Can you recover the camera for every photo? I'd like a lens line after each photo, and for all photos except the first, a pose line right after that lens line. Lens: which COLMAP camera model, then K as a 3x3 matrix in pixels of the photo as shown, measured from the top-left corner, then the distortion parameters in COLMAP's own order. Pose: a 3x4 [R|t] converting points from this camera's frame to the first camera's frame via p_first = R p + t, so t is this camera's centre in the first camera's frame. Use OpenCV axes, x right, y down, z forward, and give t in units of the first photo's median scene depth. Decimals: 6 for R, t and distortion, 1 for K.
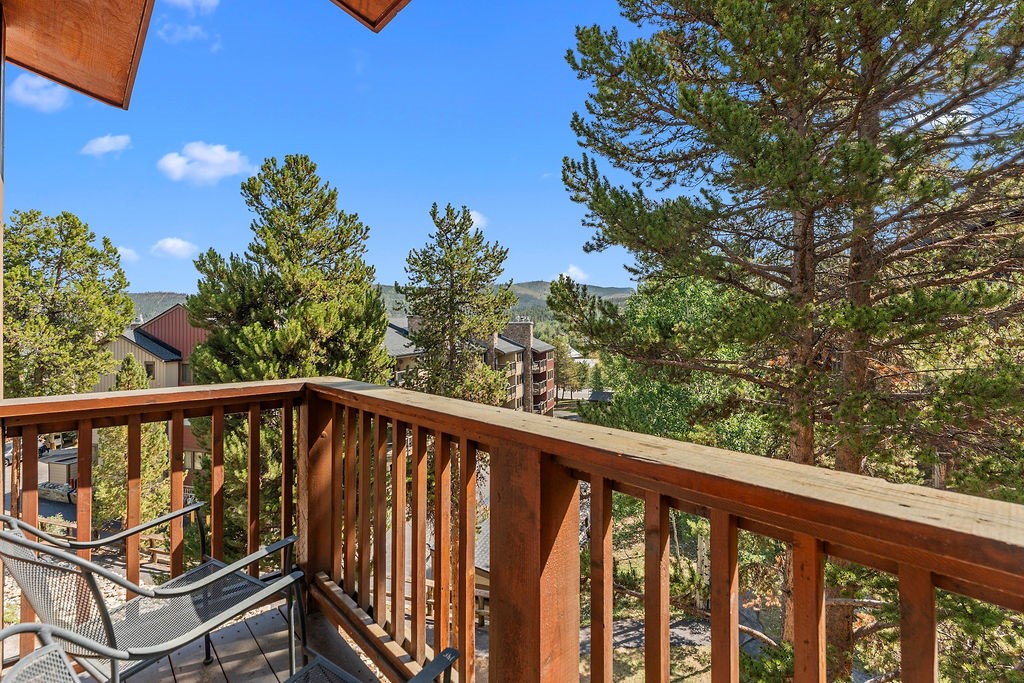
lens RADIAL K [[462.4, 0, 503.9], [0, 462.4, 324.0], [0, 0, 1]] dist [-0.002452, -0.000953]
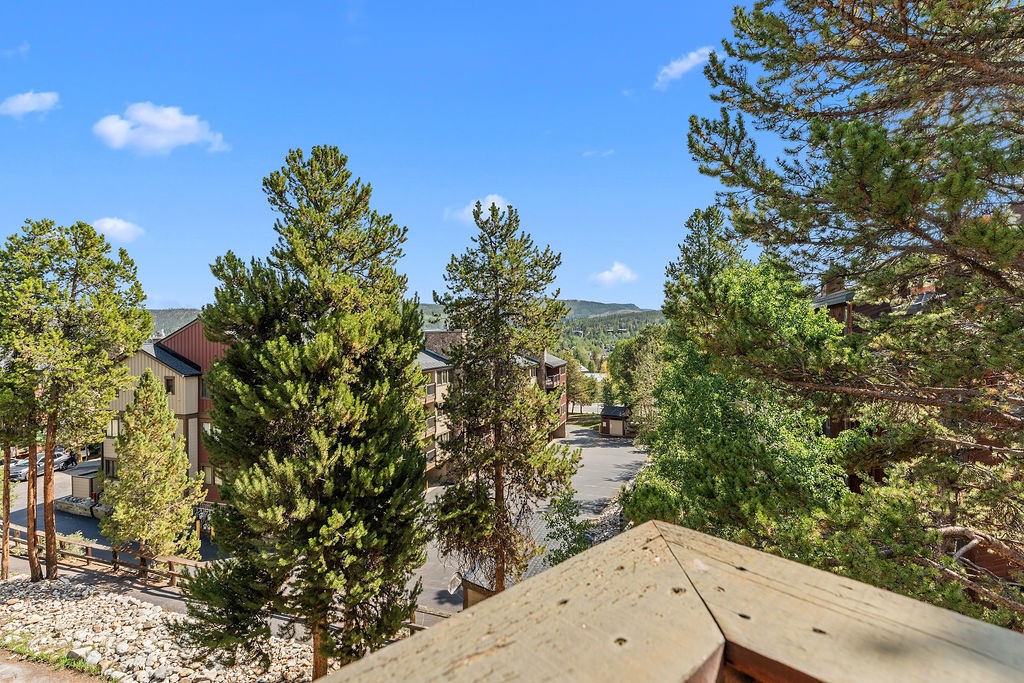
lens RADIAL K [[462.4, 0, 509.6], [0, 462.4, 344.2], [0, 0, 1]] dist [-0.002452, -0.000953]
pose [[0.999765, 0.001006, -0.021654, -0.069468], [-0.000763, 0.999937, 0.011234, 0.001145], [0.021664, -0.011215, 0.999702, 0.110682]]
